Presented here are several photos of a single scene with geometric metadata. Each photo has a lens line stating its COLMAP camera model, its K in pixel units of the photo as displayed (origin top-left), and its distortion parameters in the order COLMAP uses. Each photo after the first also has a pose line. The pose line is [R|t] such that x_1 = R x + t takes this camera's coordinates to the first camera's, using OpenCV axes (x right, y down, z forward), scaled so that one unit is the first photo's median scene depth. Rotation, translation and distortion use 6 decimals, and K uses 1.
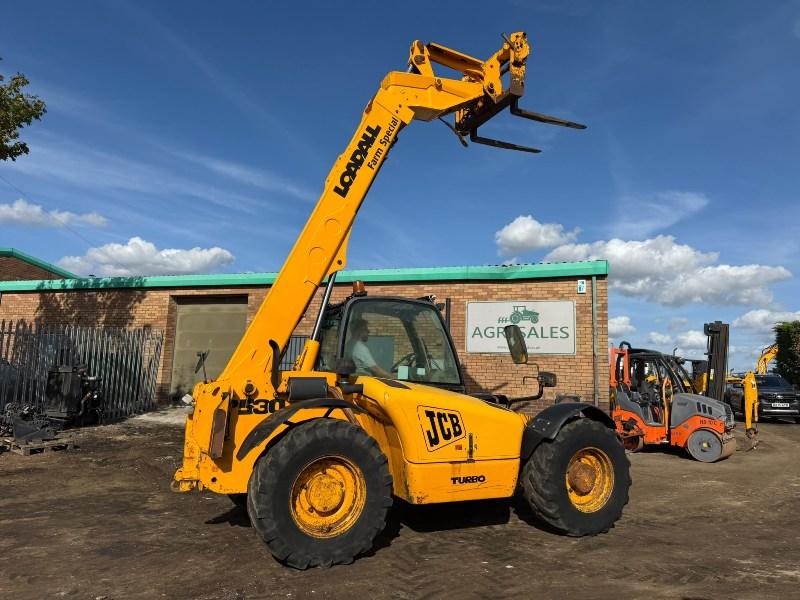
lens RADIAL K [[565.1, 0, 392.6], [0, 565.1, 279.6], [0, 0, 1]] dist [0.056306, -0.004103]
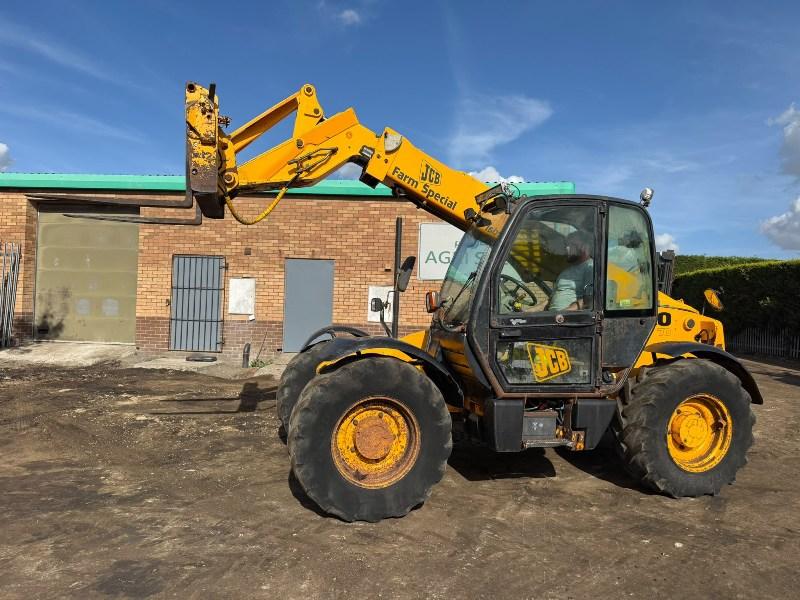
lens RADIAL K [[564.7, 0, 406.9], [0, 564.7, 302.0], [0, 0, 1]] dist [0.045562, -0.065804]
pose [[0.966460, 0.003652, 0.256793, -0.122988], [-0.045713, 0.986377, 0.158018, 0.025585], [-0.252717, -0.164457, 0.953461, 0.162300]]
